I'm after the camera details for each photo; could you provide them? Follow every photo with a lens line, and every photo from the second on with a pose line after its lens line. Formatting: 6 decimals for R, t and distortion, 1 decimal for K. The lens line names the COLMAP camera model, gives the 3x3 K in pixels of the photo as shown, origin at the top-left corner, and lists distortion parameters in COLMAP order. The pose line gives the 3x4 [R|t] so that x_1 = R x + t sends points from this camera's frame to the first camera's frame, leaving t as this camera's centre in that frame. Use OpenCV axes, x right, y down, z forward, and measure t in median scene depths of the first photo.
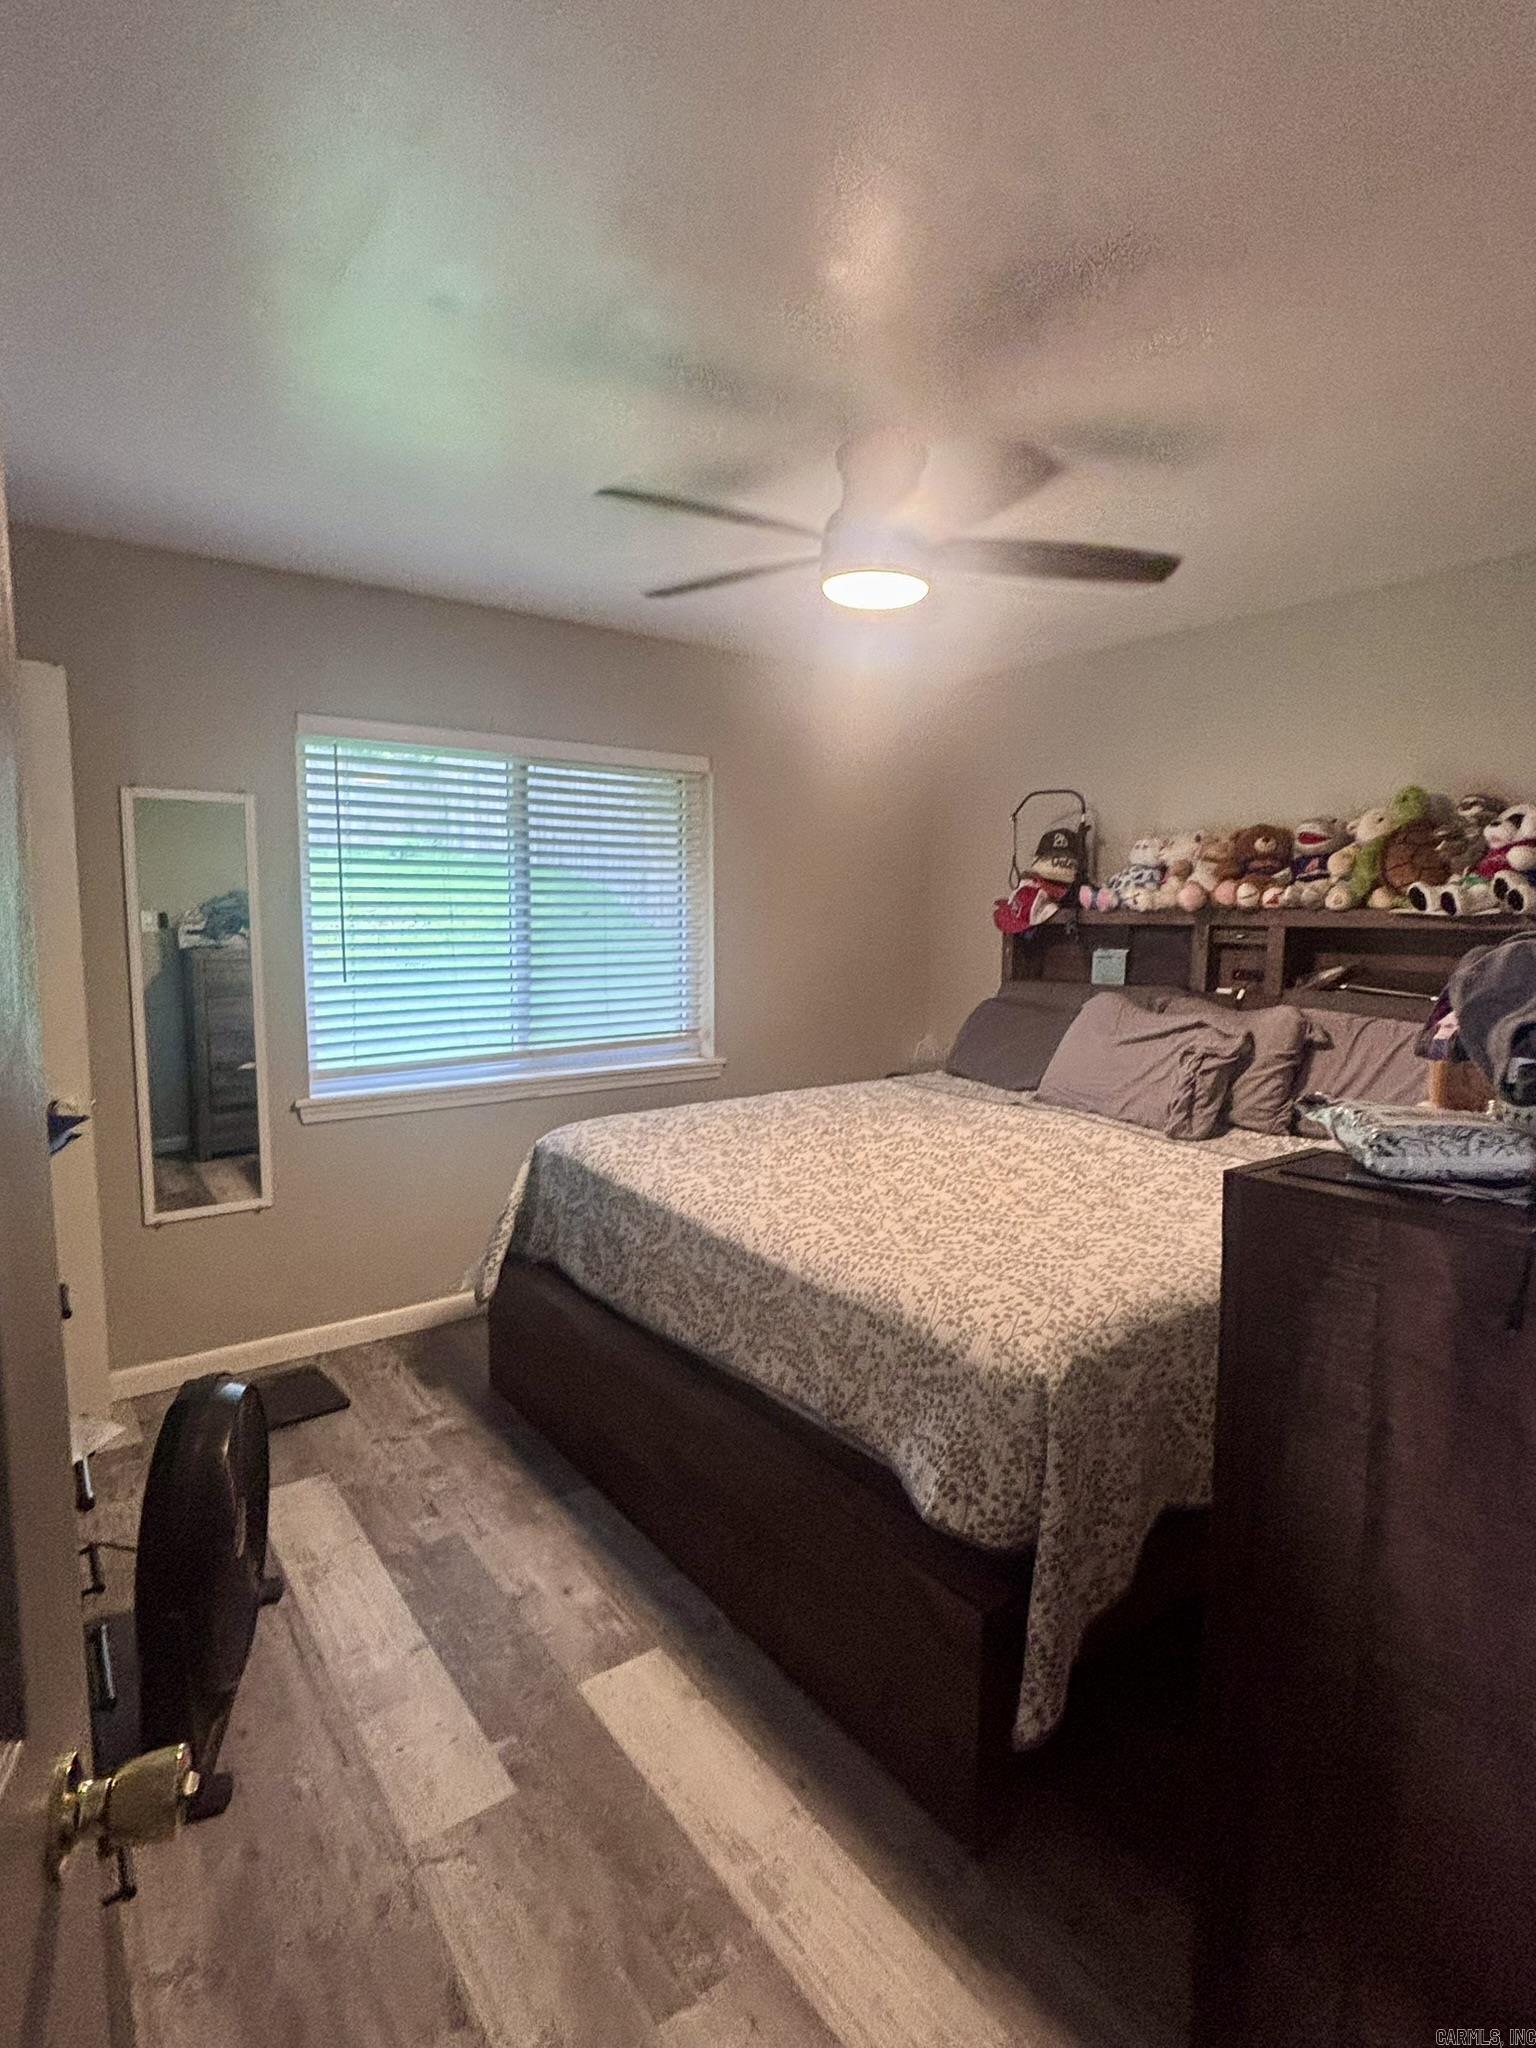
lens RADIAL K [[1023.2, 0, 732.0], [0, 1023.2, 1016.8], [0, 0, 1]] dist [-0.001106, 0.001848]
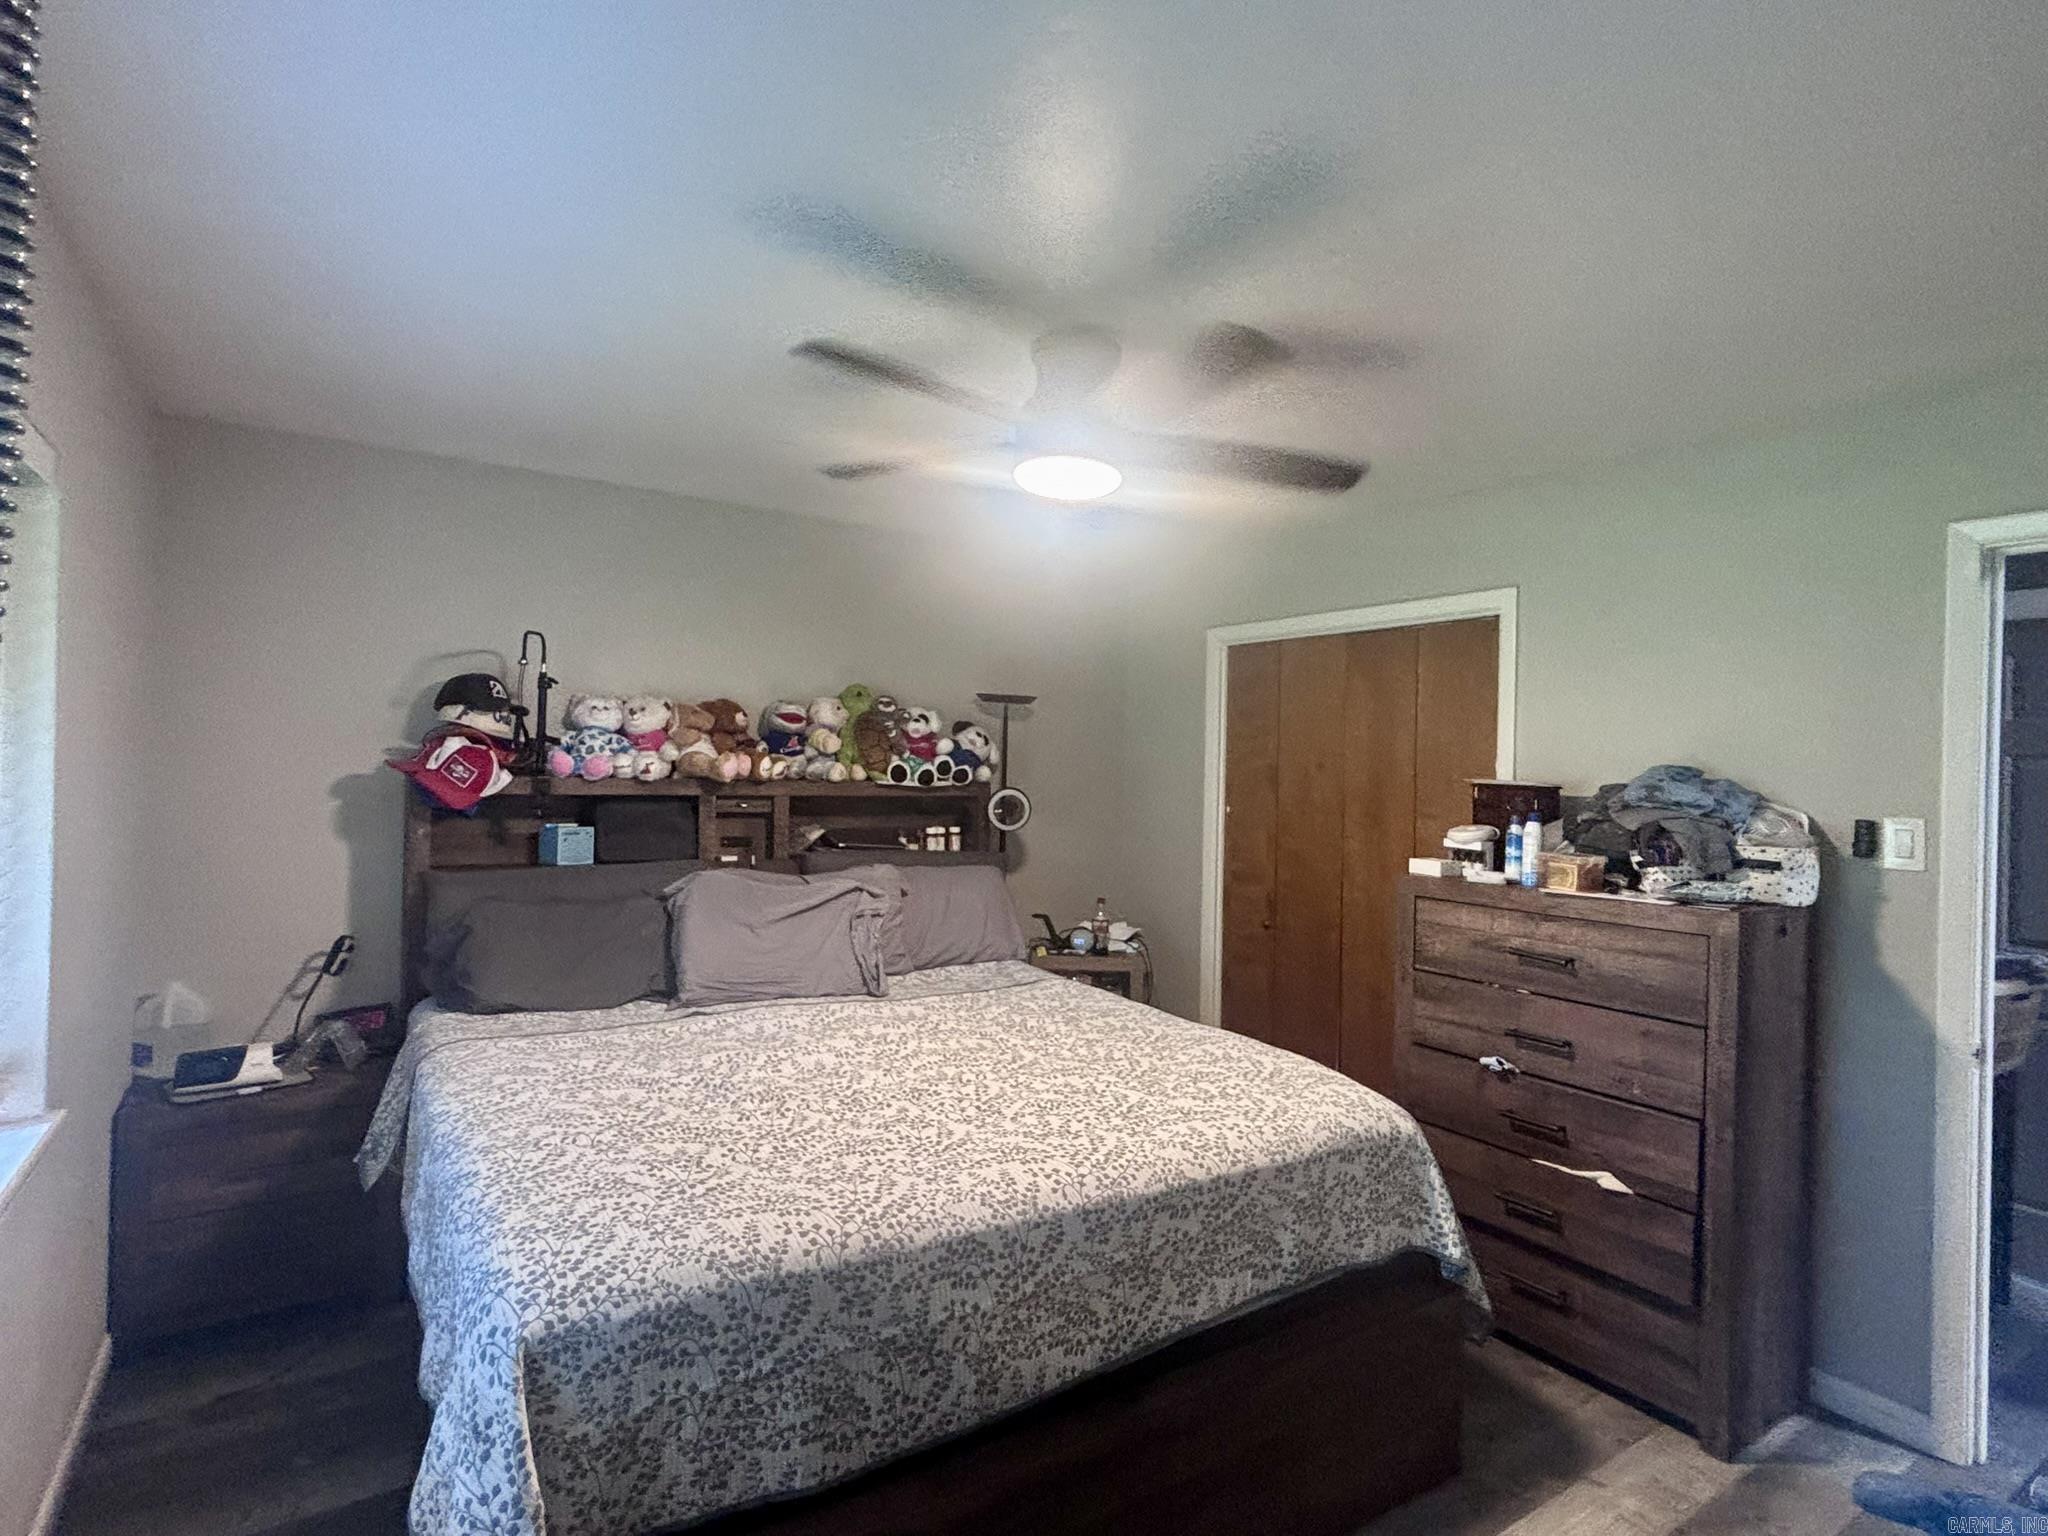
lens RADIAL K [[1048.4, 0, 1015.9], [0, 1048.4, 761.3], [0, 0, 1]] dist [0.048107, -0.080229]
pose [[0.041824, 0.000117, 0.999125, -0.671954], [0.080937, 0.996713, -0.003505, -0.113094], [-0.995841, 0.081013, 0.041677, 0.785632]]
